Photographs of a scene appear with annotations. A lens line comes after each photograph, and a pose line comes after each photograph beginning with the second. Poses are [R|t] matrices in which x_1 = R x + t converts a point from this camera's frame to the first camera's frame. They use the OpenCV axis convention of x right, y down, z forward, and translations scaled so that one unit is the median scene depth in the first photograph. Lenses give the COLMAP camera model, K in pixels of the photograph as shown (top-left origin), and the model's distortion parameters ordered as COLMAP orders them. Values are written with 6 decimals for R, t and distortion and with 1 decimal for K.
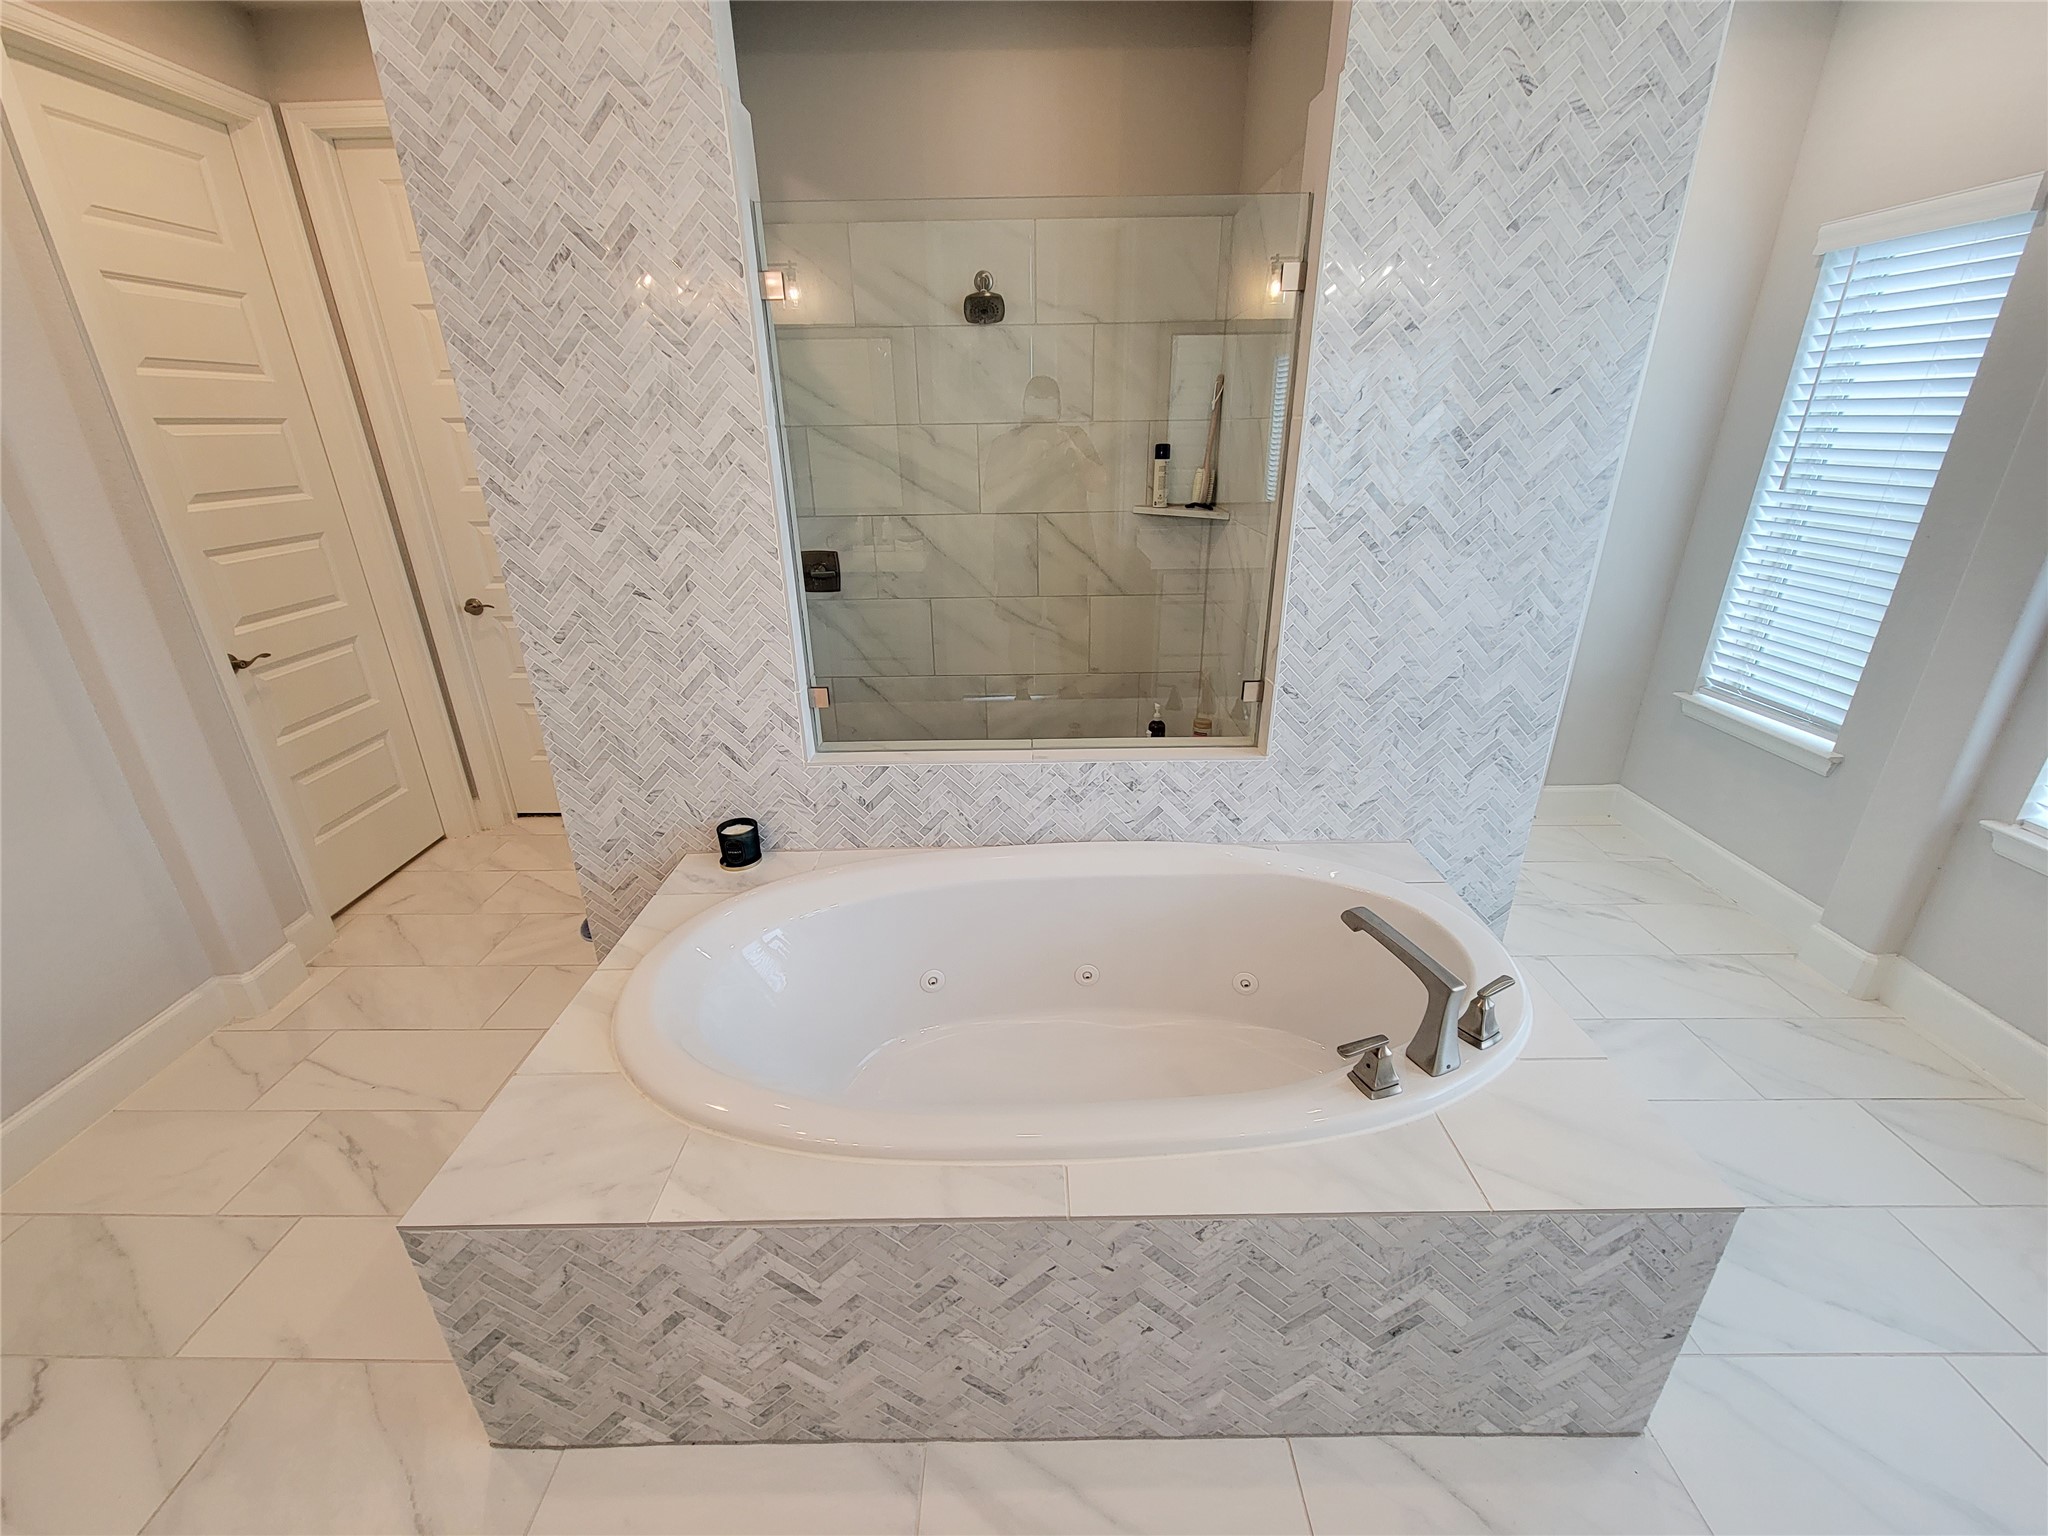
lens RADIAL K [[853.9, 0, 999.8], [0, 853.9, 776.6], [0, 0, 1]] dist [0.006819, -0.003610]
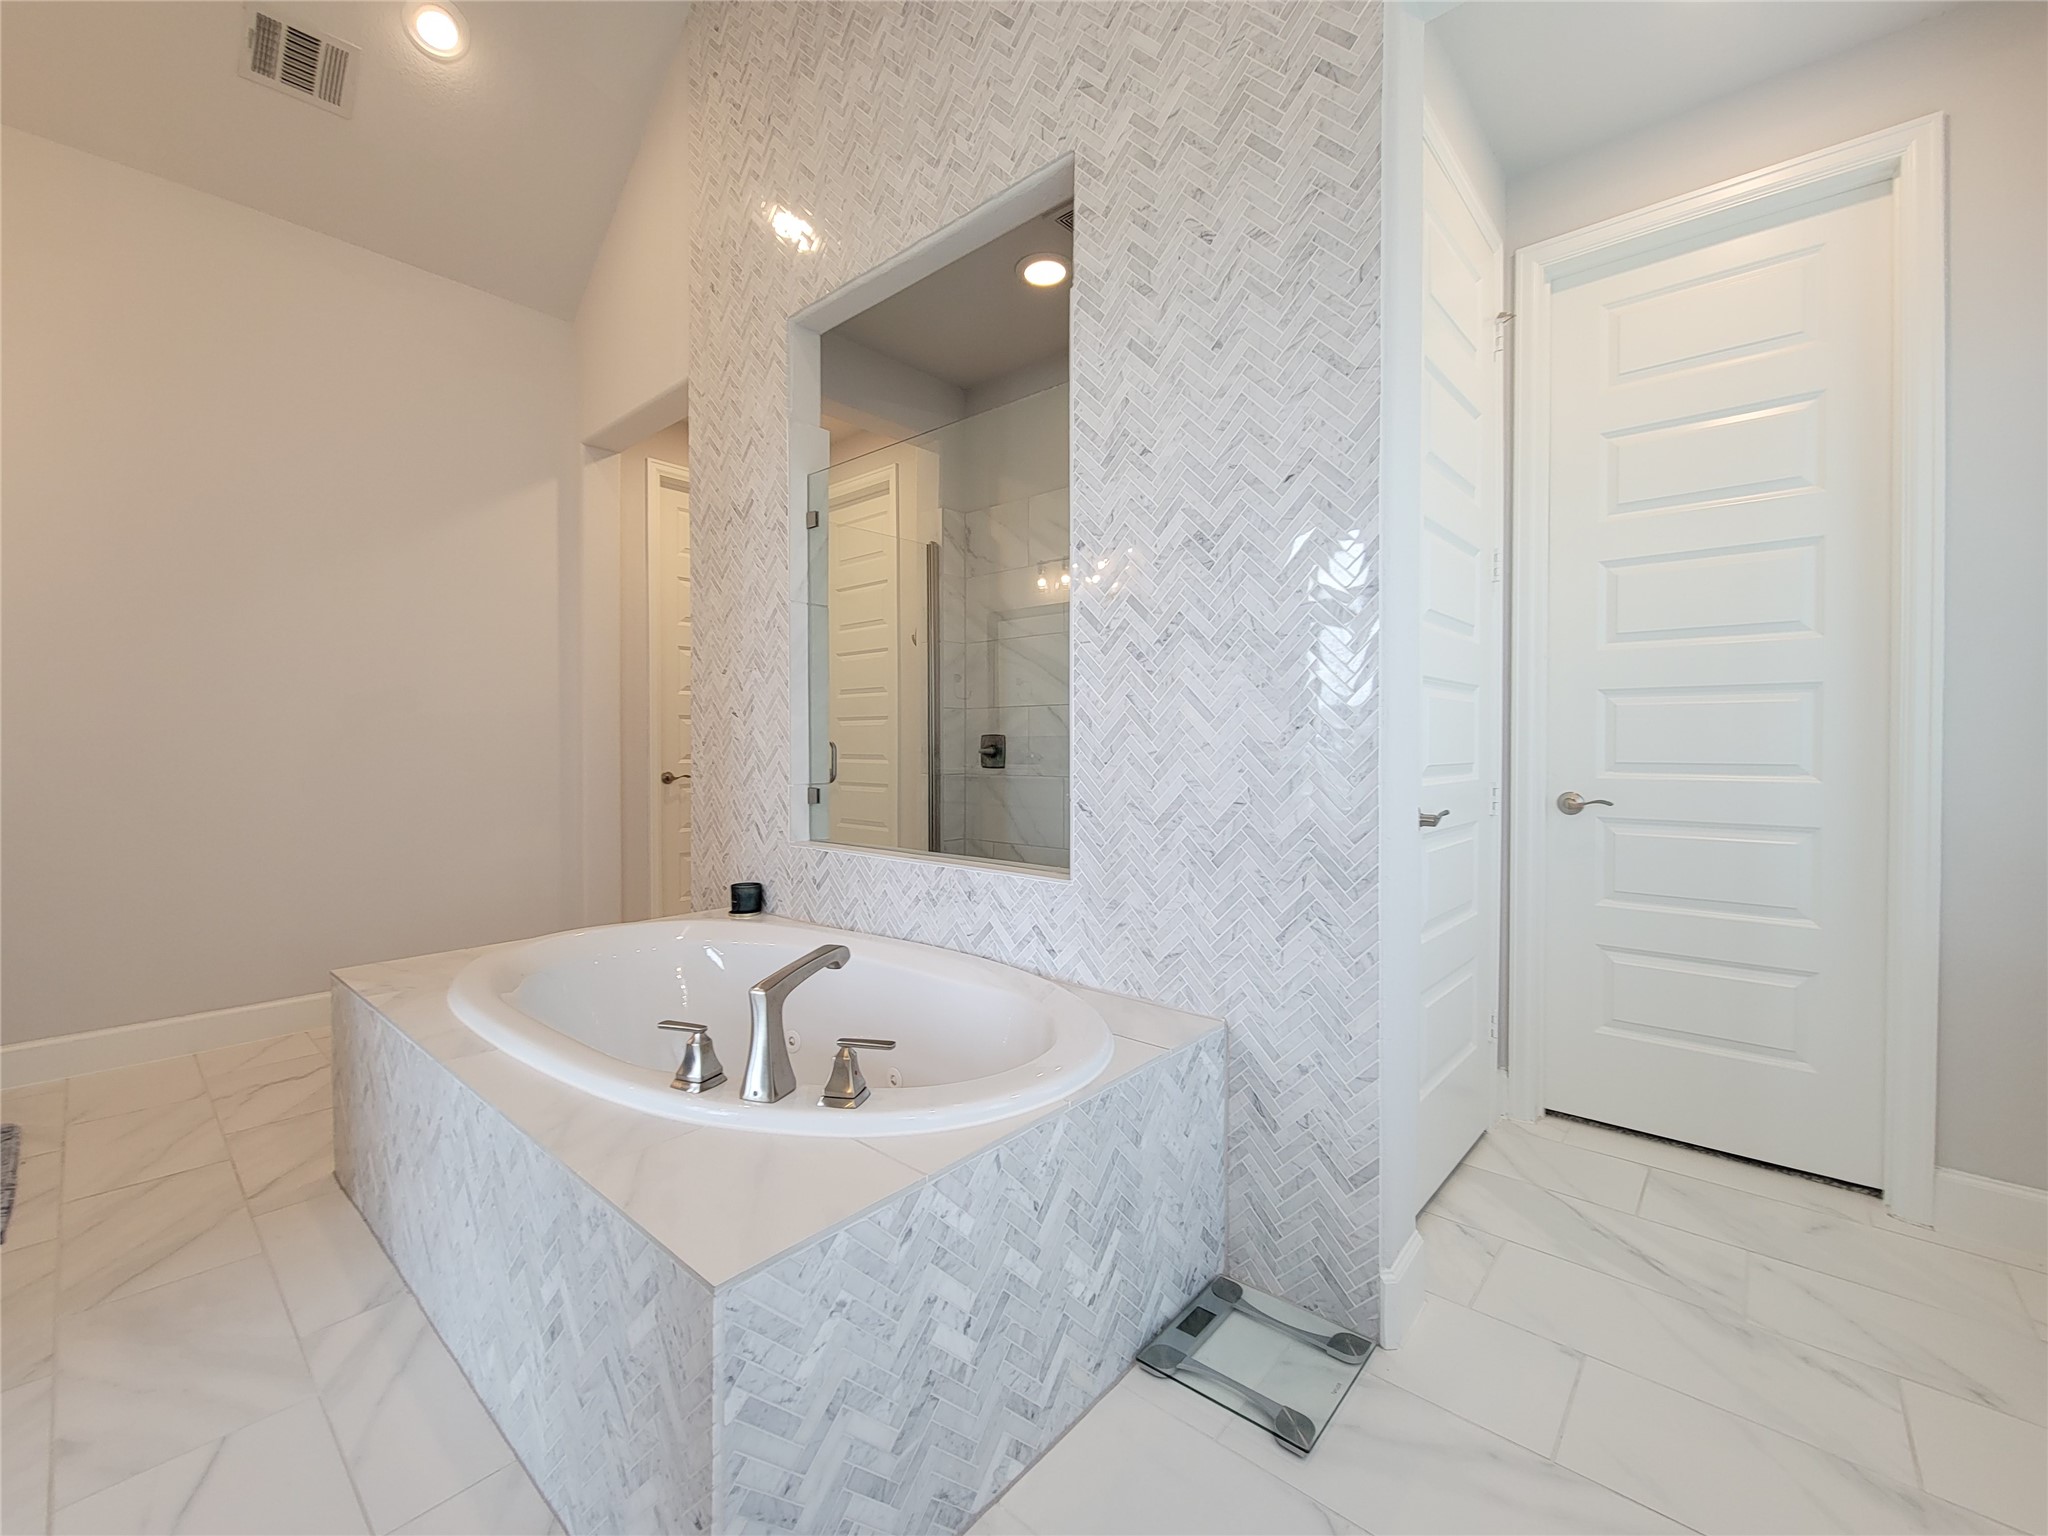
lens RADIAL K [[853.9, 0, 1016.2], [0, 853.9, 763.2], [0, 0, 1]] dist [0.006819, -0.003610]
pose [[0.742863, 0.027428, -0.668881, 0.979800], [-0.276499, 0.922524, -0.269253, 0.139185], [0.609674, 0.384963, 0.692893, 0.296041]]
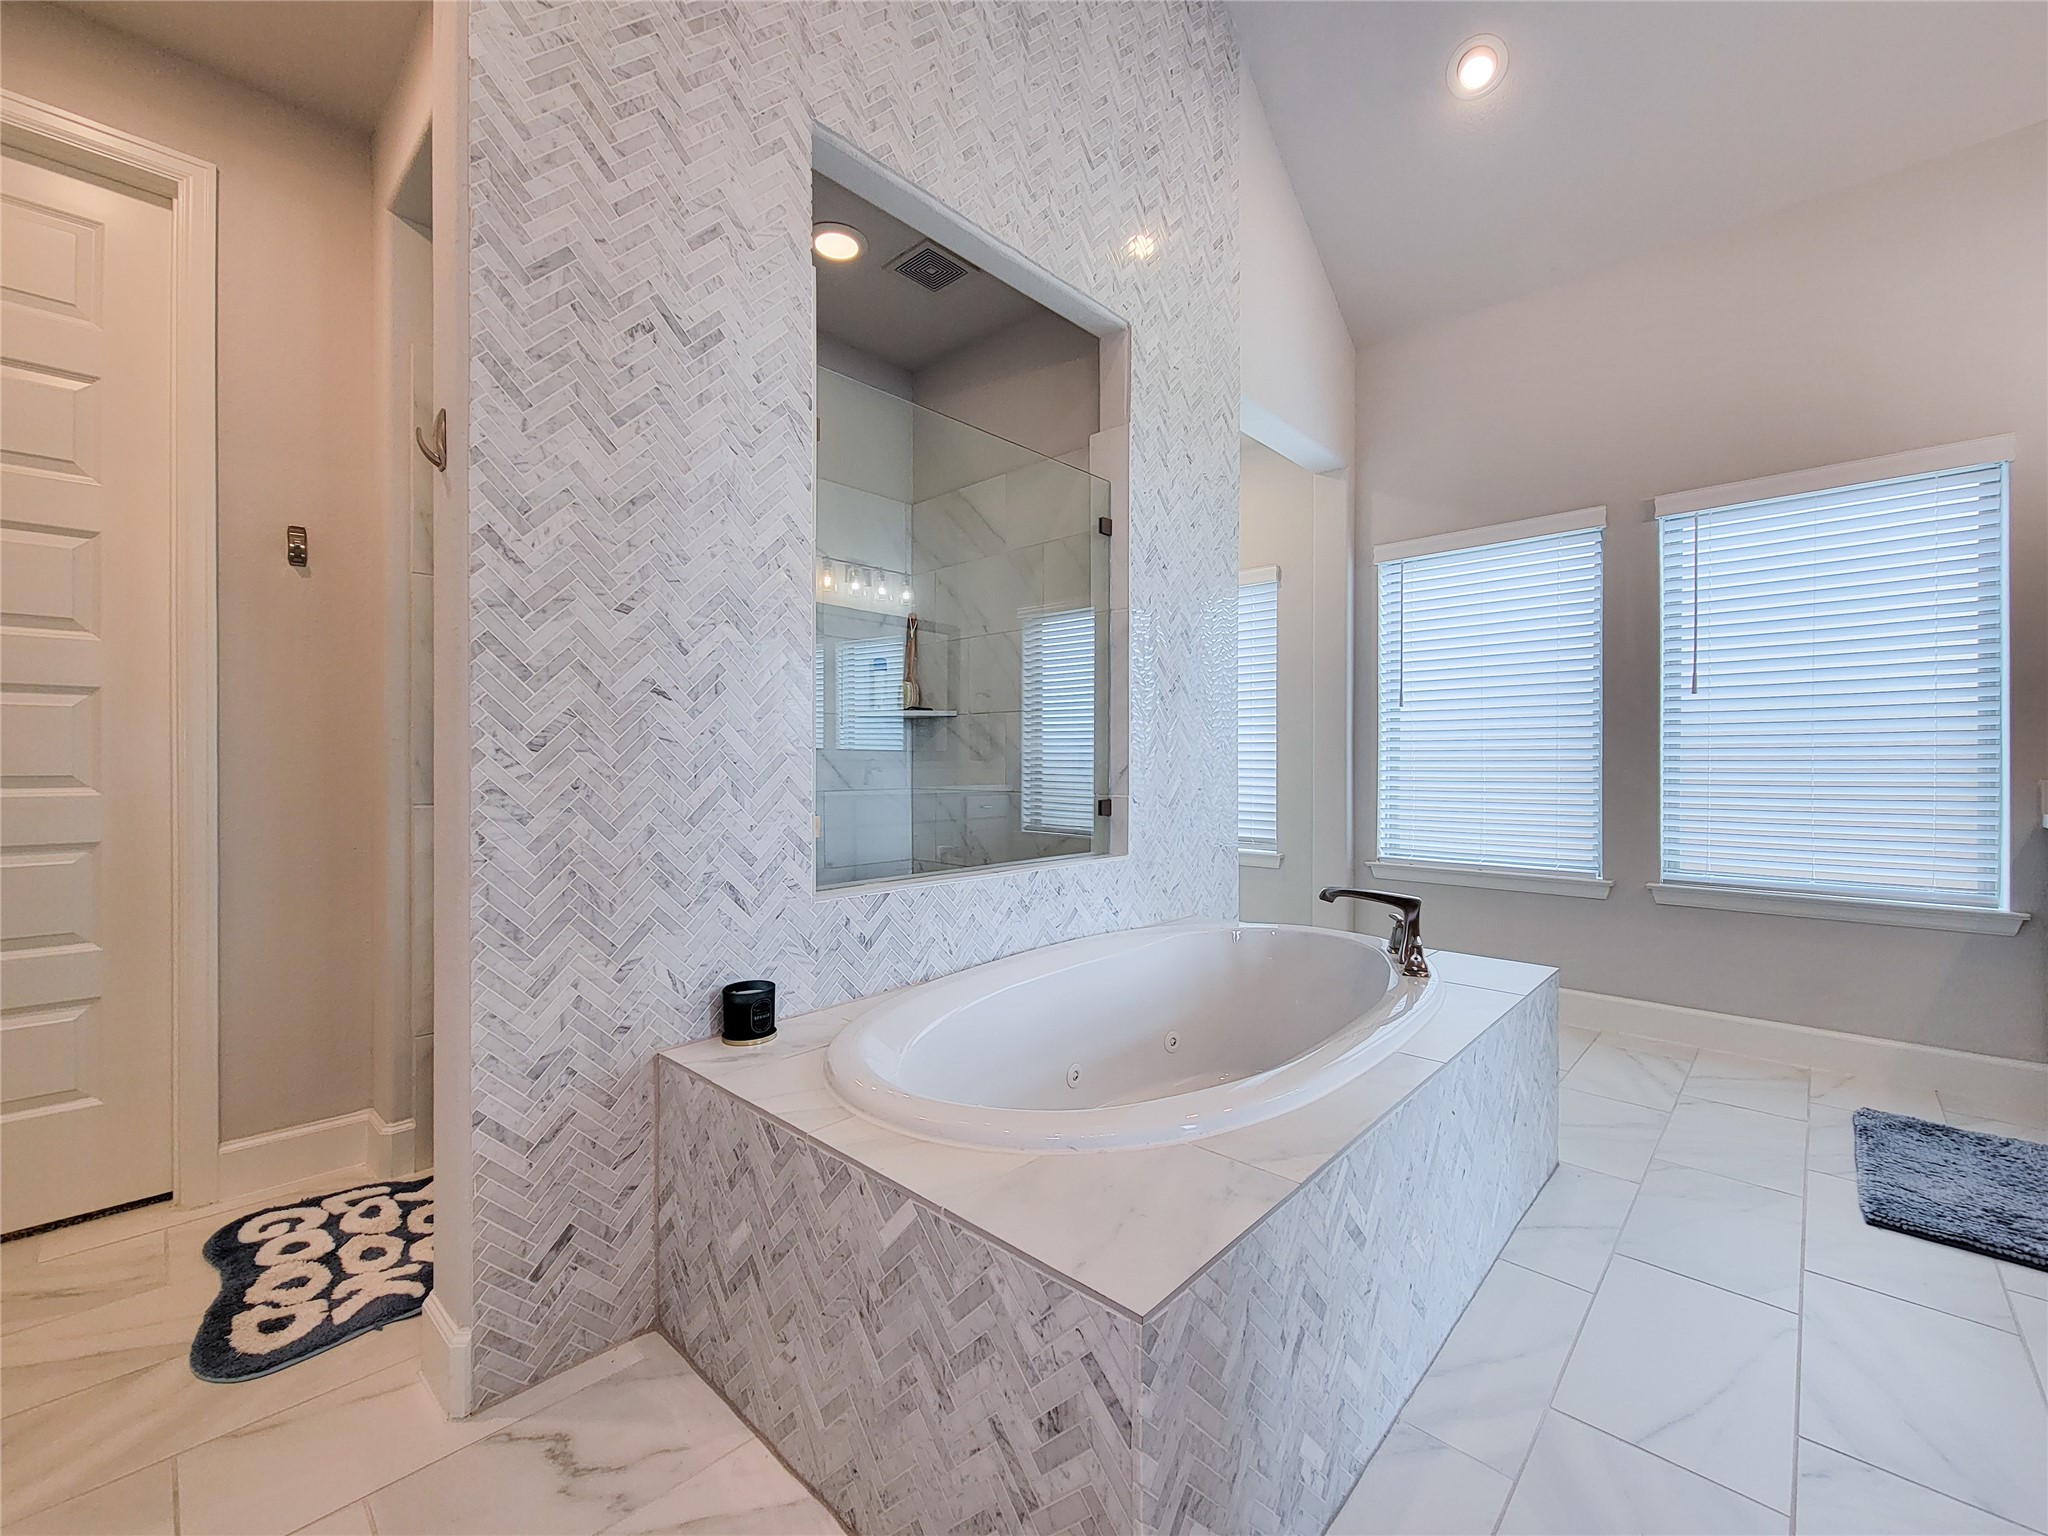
lens RADIAL K [[853.9, 0, 1046.8], [0, 853.9, 752.3], [0, 0, 1]] dist [0.006819, -0.003610]
pose [[0.667272, 0.022182, 0.744484, -0.793520], [0.275269, 0.921442, -0.274174, 0.166330], [-0.692081, 0.387882, 0.608746, 0.276342]]
